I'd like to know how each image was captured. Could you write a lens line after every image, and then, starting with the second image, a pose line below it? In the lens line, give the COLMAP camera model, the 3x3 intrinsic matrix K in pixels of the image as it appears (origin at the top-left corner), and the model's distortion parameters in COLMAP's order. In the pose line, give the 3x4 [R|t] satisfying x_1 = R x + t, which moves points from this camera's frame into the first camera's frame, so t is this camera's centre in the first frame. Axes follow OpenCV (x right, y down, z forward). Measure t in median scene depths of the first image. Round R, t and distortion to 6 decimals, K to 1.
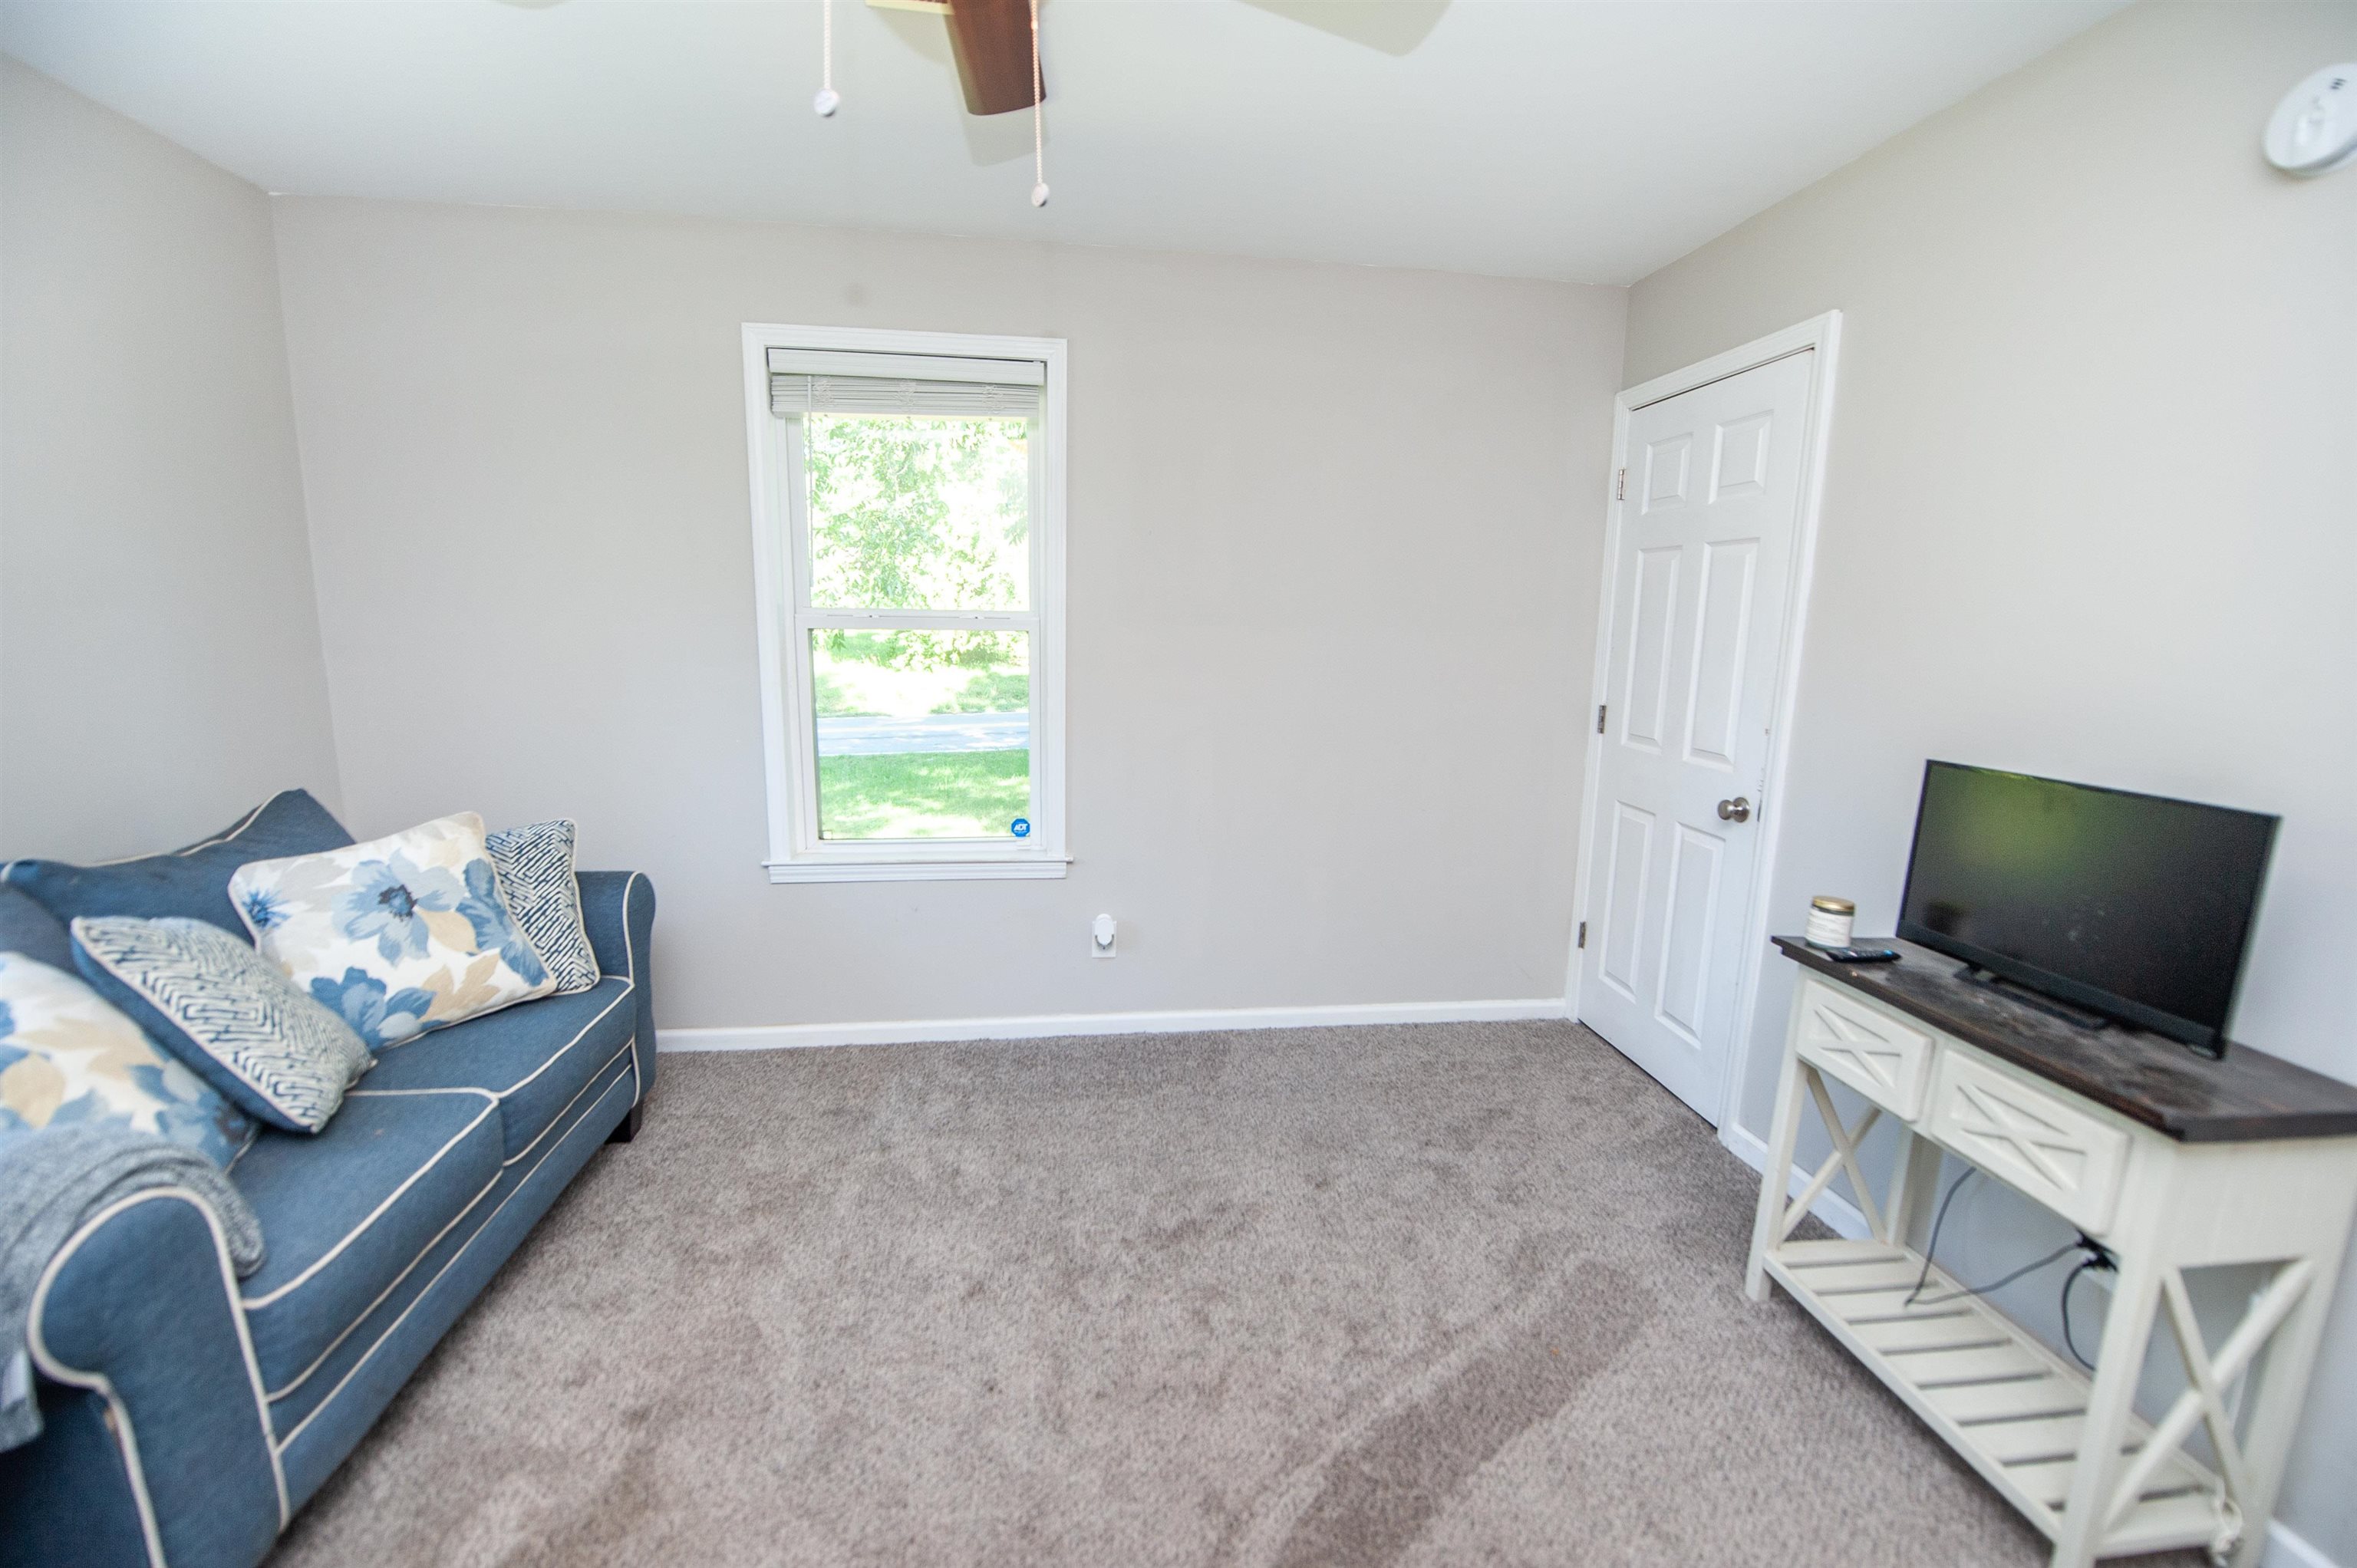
lens RADIAL K [[972.4, 0, 1185.2], [0, 972.4, 792.0], [0, 0, 1]] dist [-0.018786, -0.000528]
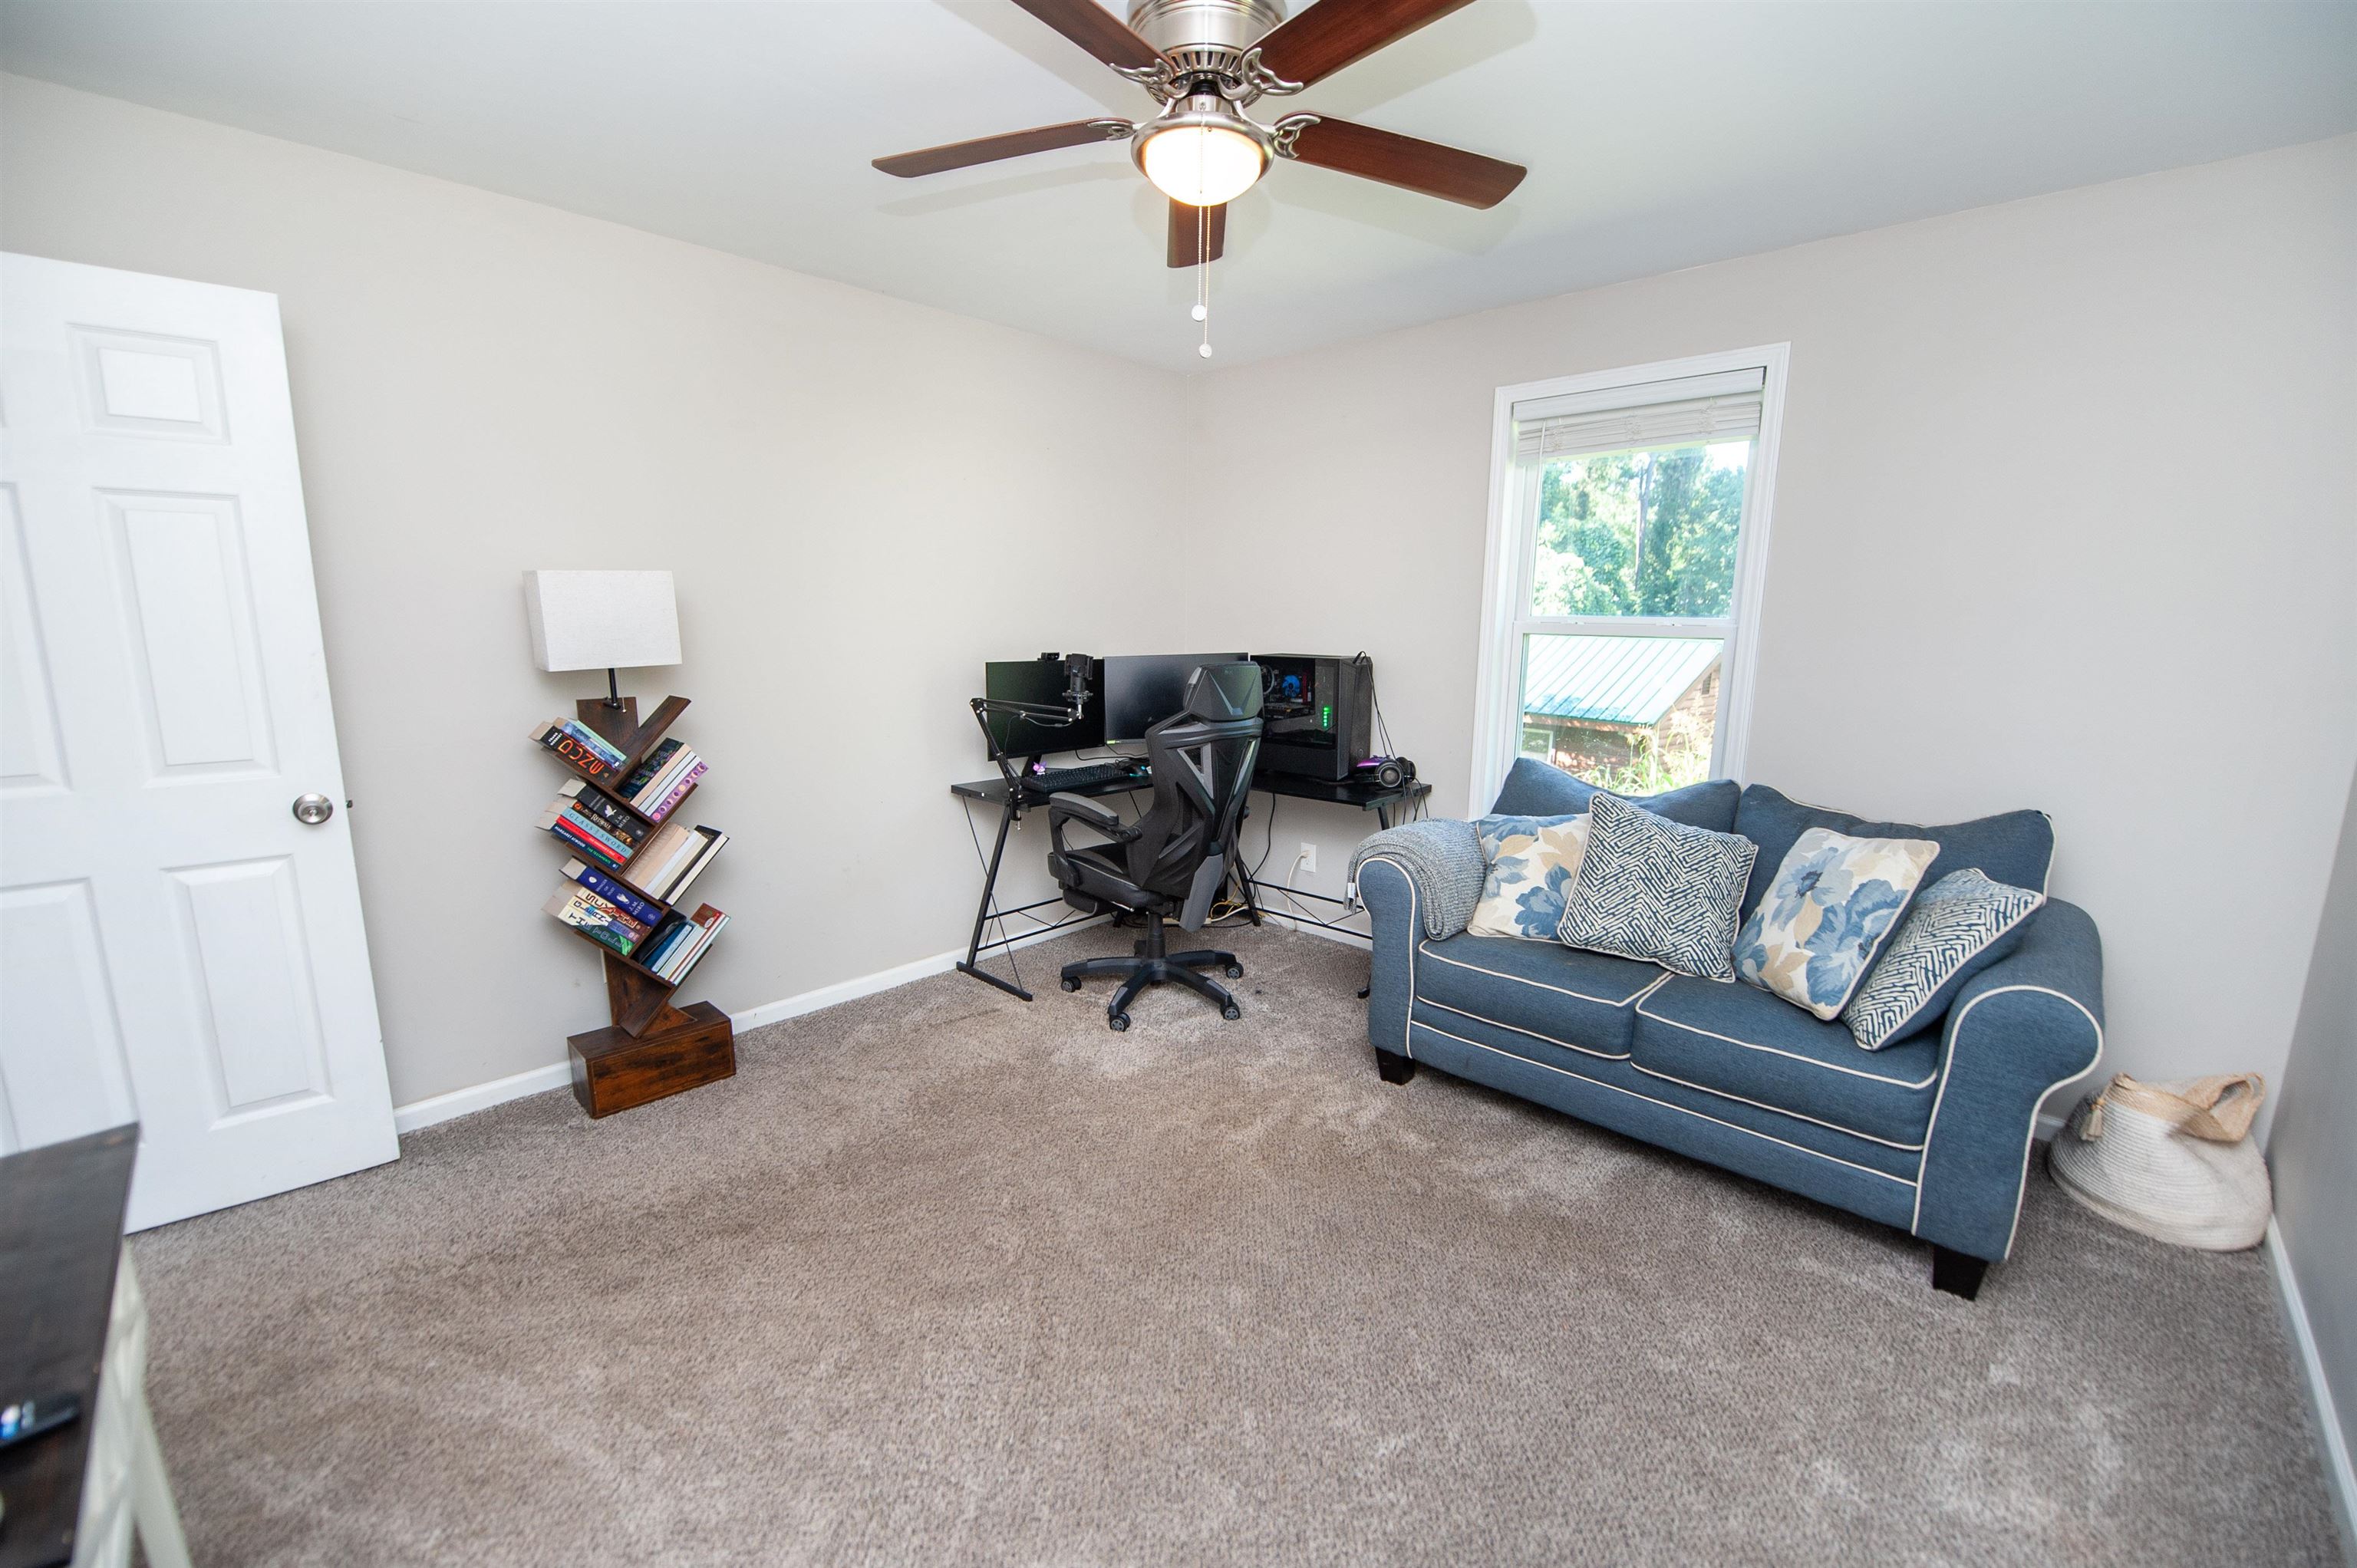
lens RADIAL K [[955.1, 0, 1187.0], [0, 955.1, 793.7], [0, 0, 1]] dist [-0.013160, -0.004916]
pose [[-0.776169, 0.089374, -0.624158, 0.447340], [-0.134516, 0.943643, 0.302397, -0.223695], [0.616009, 0.318671, -0.720404, 1.280191]]
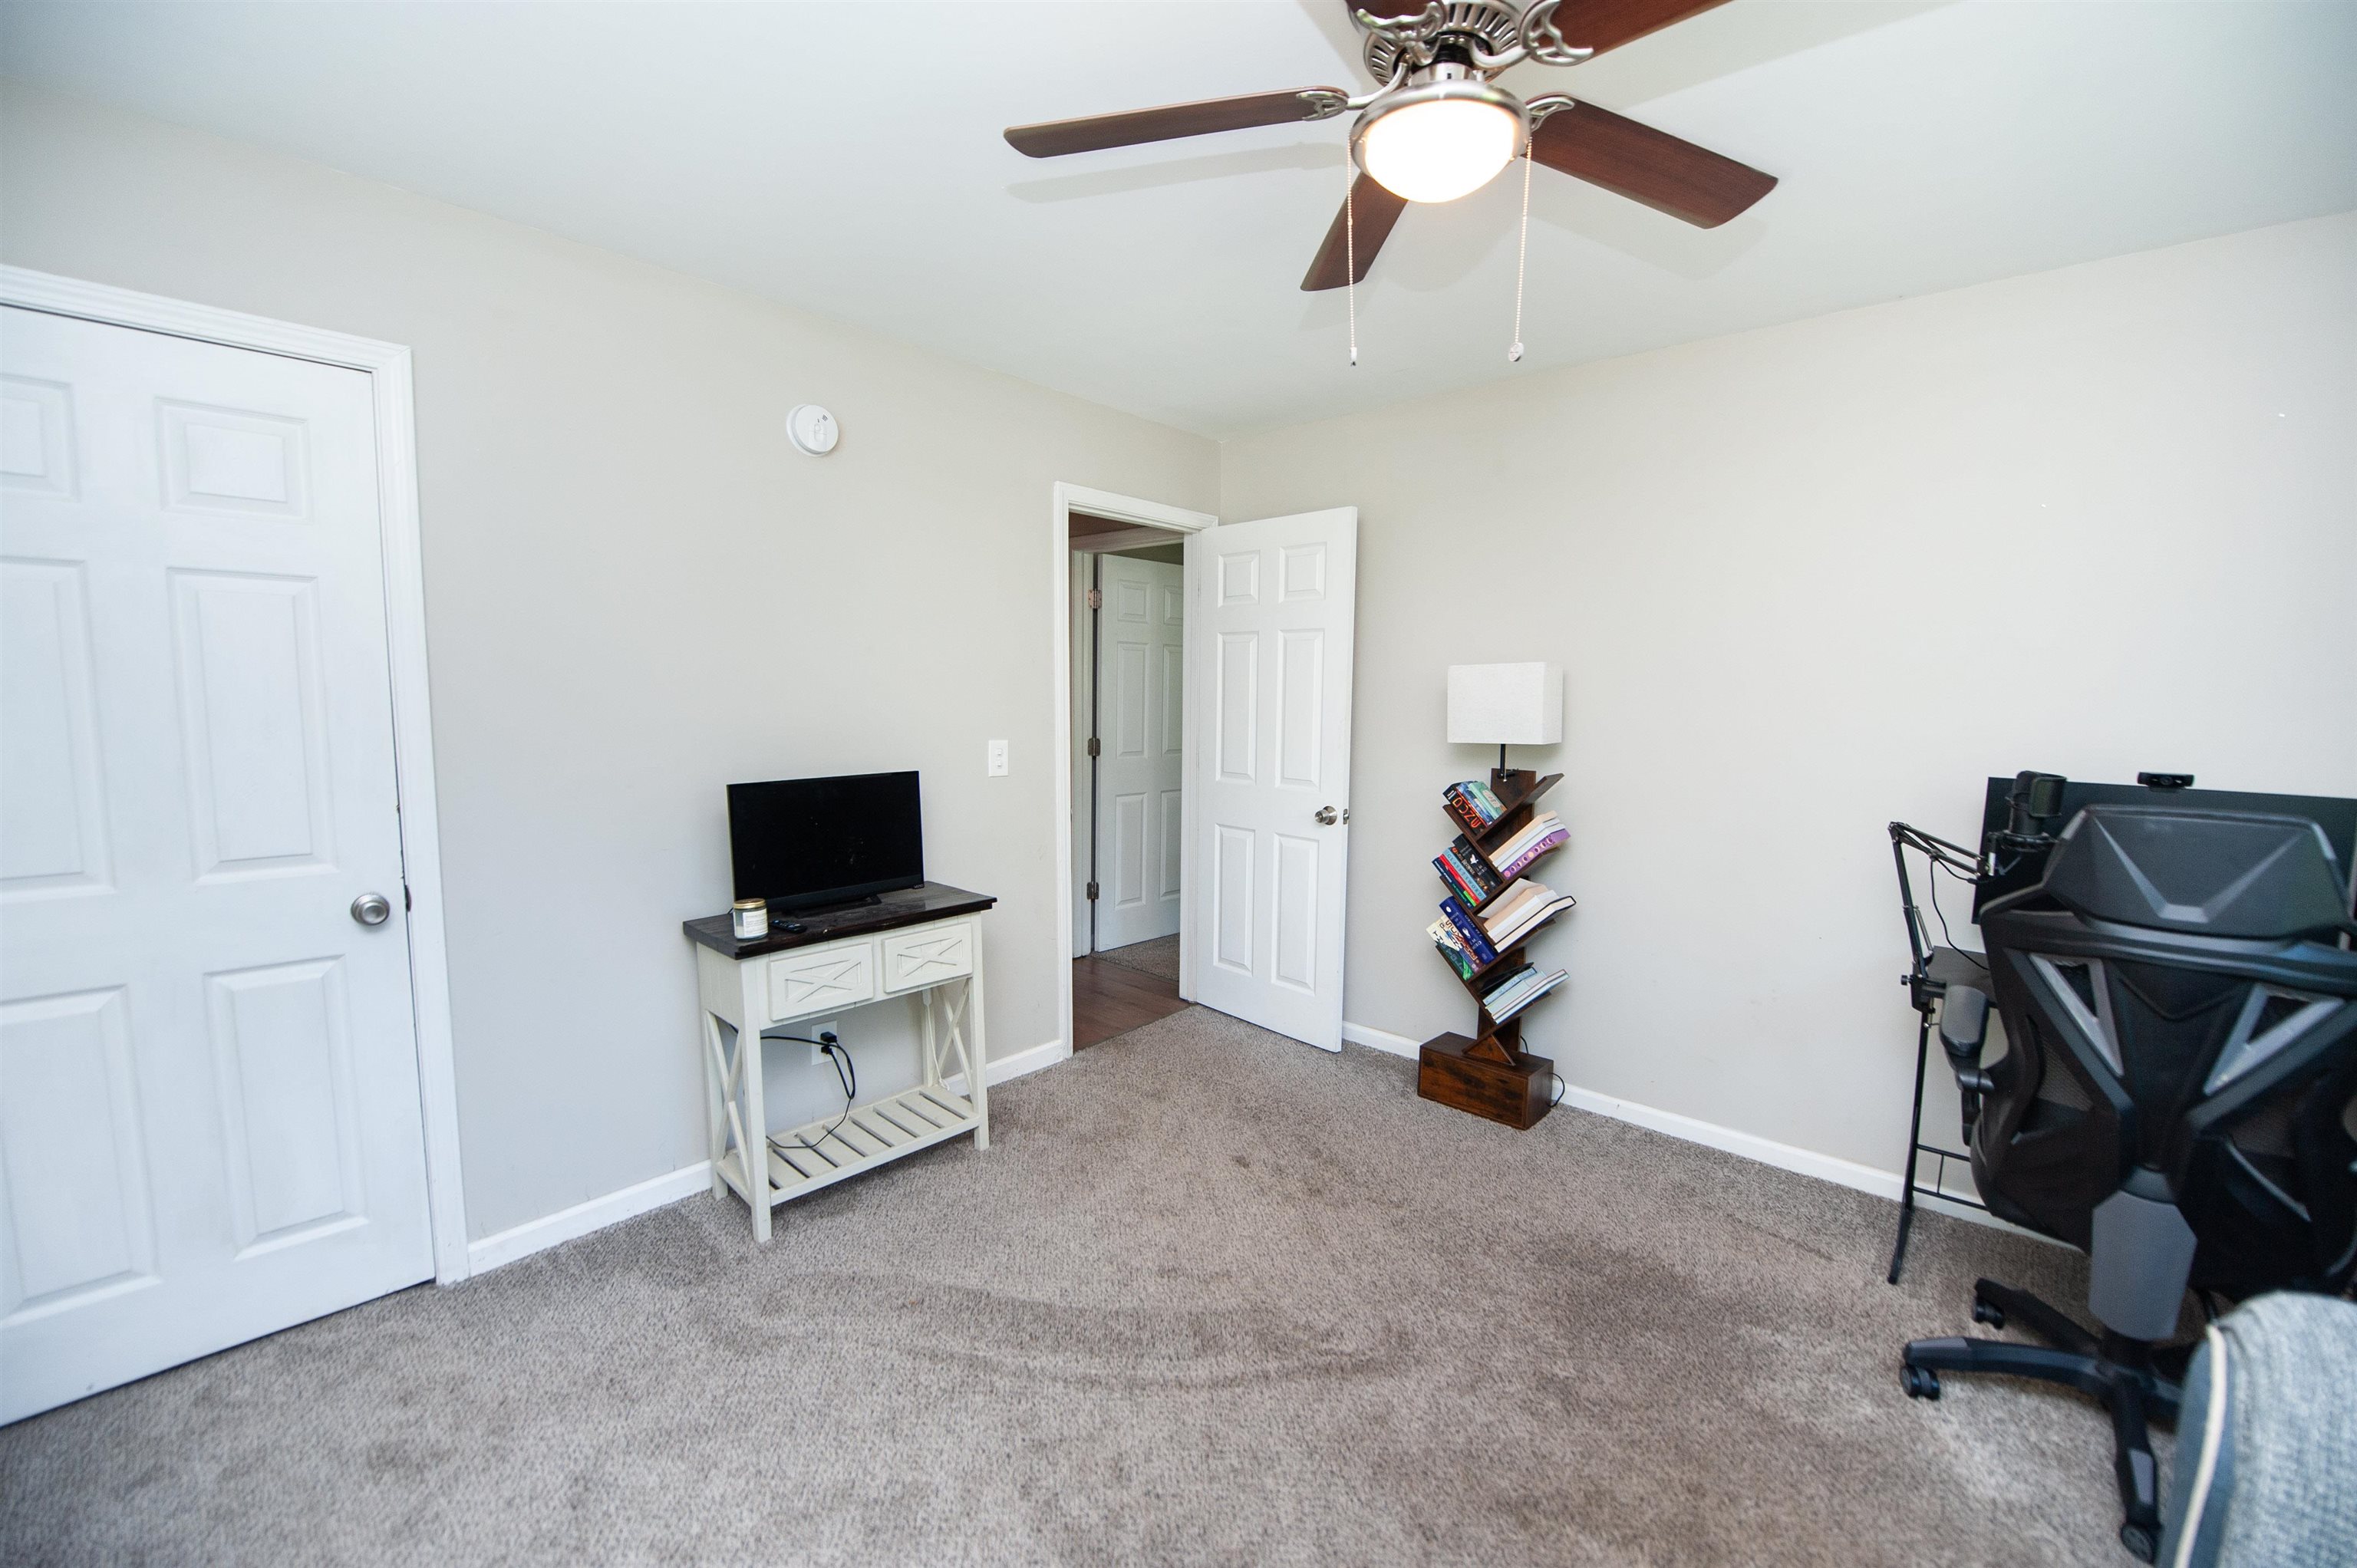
lens RADIAL K [[955.1, 0, 1187.0], [0, 955.1, 793.7], [0, 0, 1]] dist [-0.013160, -0.004916]
pose [[-0.637126, -0.107993, 0.763157, -0.588950], [0.115085, 0.965707, 0.232735, -0.230720], [-0.762120, 0.236110, -0.602848, 1.163030]]
